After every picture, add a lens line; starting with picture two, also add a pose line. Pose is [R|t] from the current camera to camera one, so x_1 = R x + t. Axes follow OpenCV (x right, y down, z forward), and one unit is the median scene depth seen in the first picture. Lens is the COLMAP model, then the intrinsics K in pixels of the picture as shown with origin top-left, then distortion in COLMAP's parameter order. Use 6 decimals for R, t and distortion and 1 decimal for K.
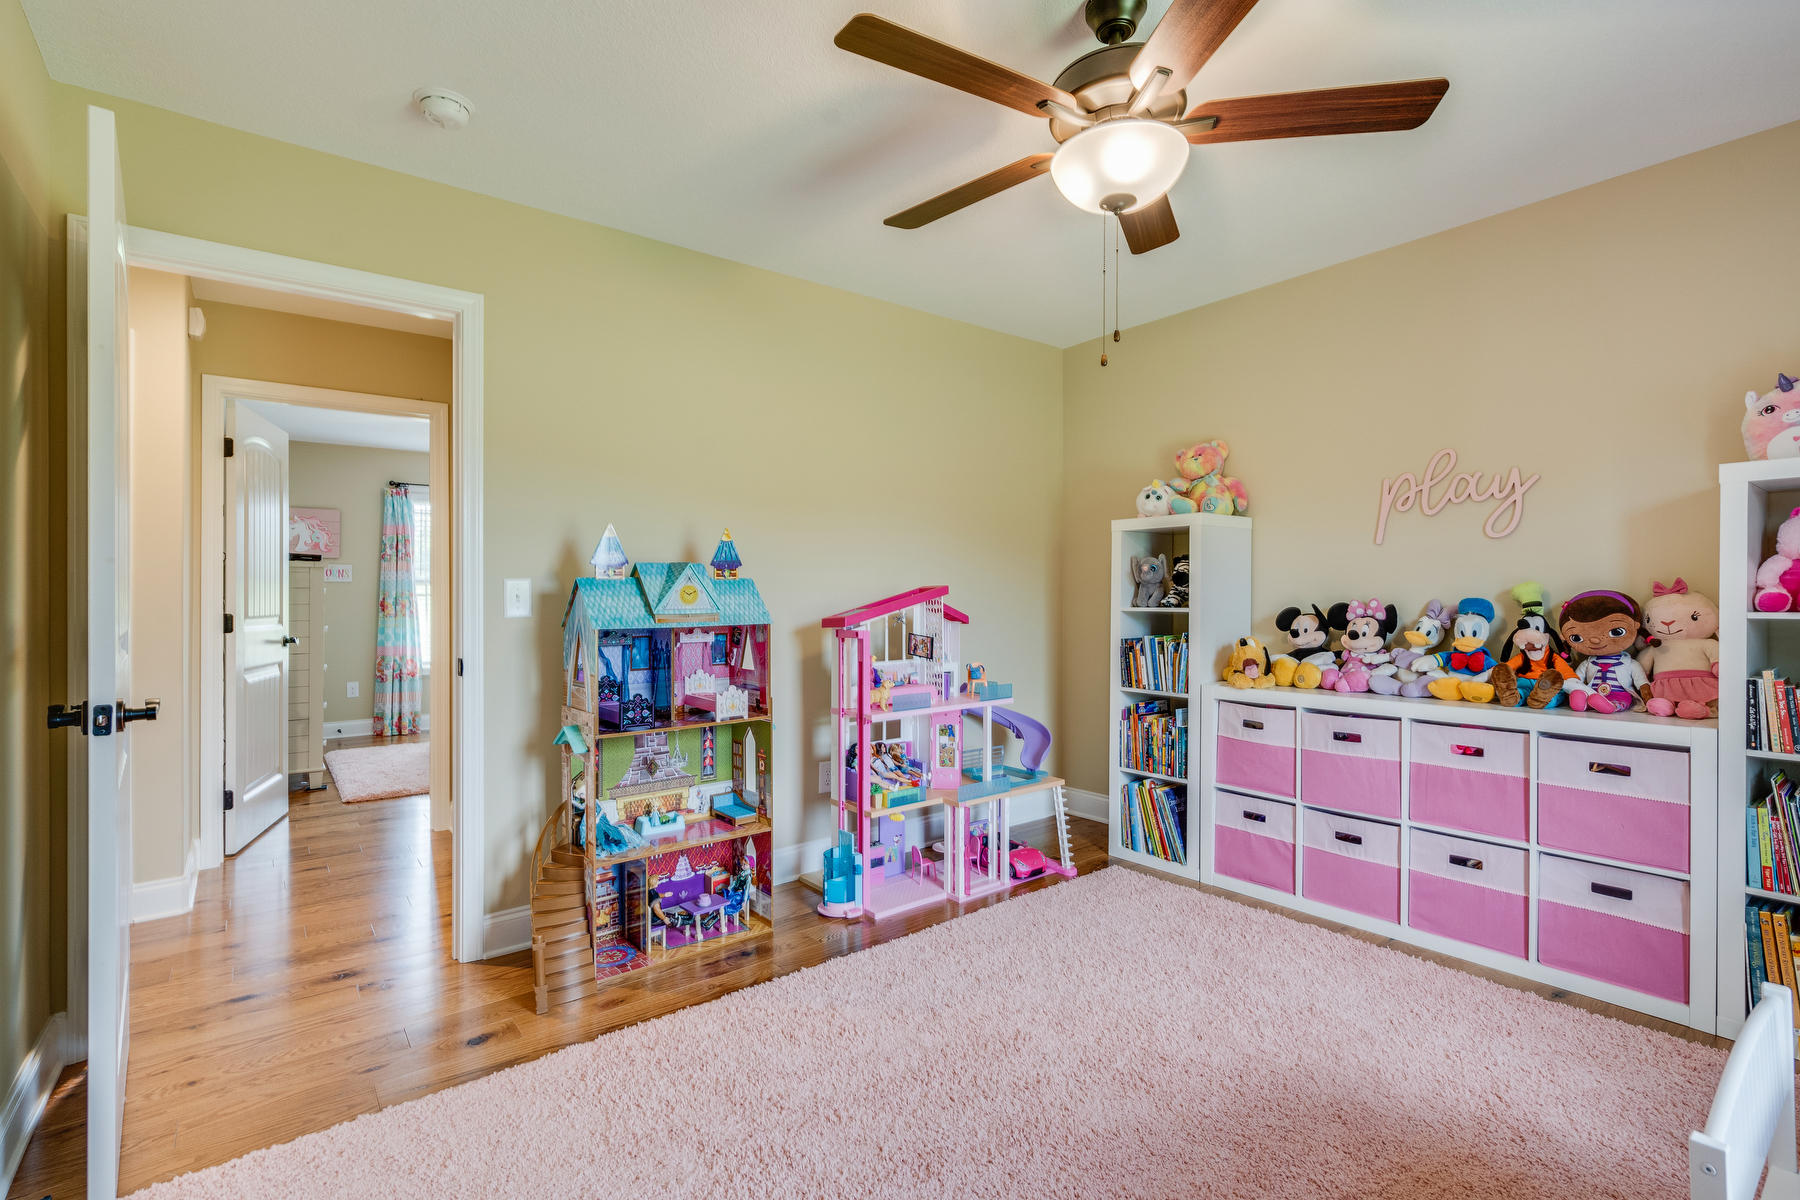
lens RADIAL K [[830.8, 0, 895.7], [0, 830.8, 598.6], [0, 0, 1]] dist [-0.001664, 0.000382]
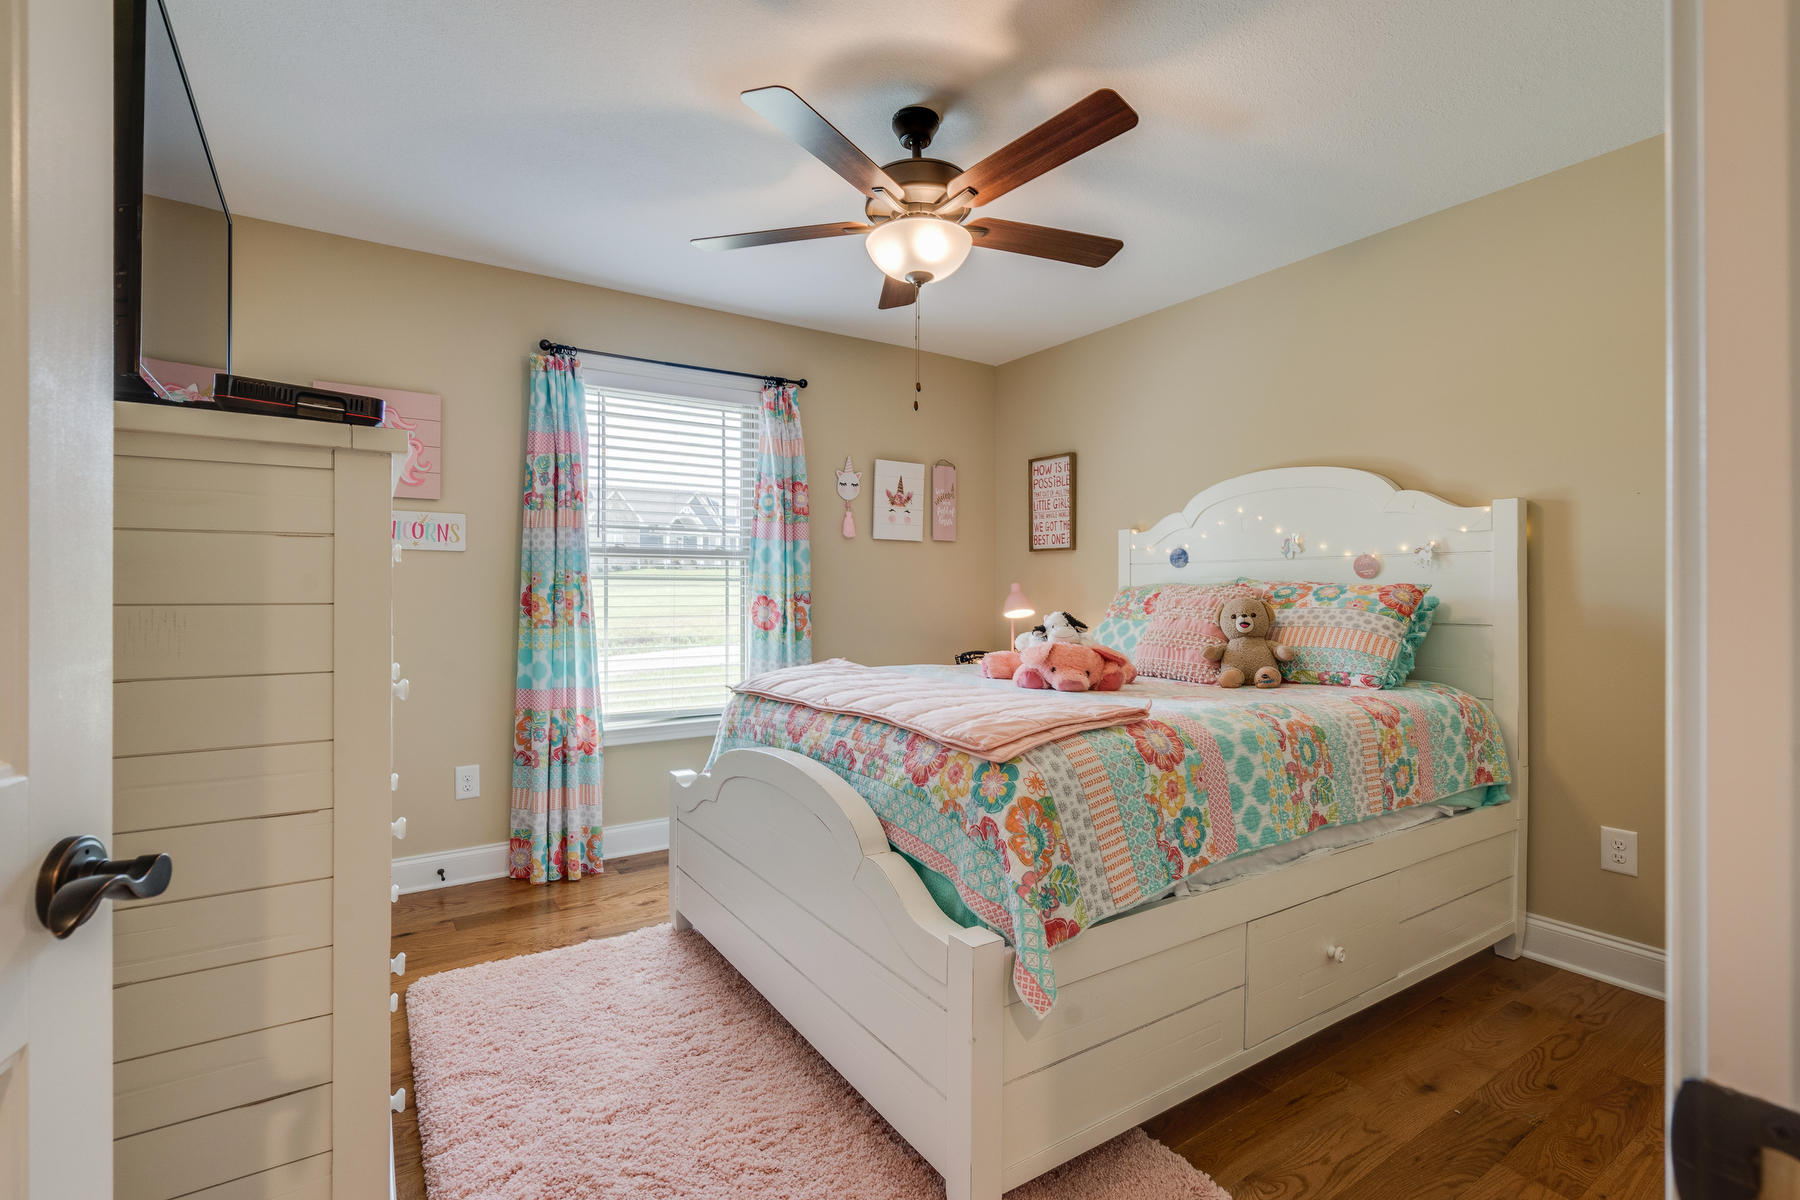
lens RADIAL K [[830.8, 0, 900.4], [0, 830.8, 603.0], [0, 0, 1]] dist [-0.001664, 0.000382]
pose [[0.996706, 0.007449, -0.080756, -0.382350], [-0.006274, 0.999871, 0.014800, 0.000423], [0.080855, -0.014244, 0.996624, 0.567242]]
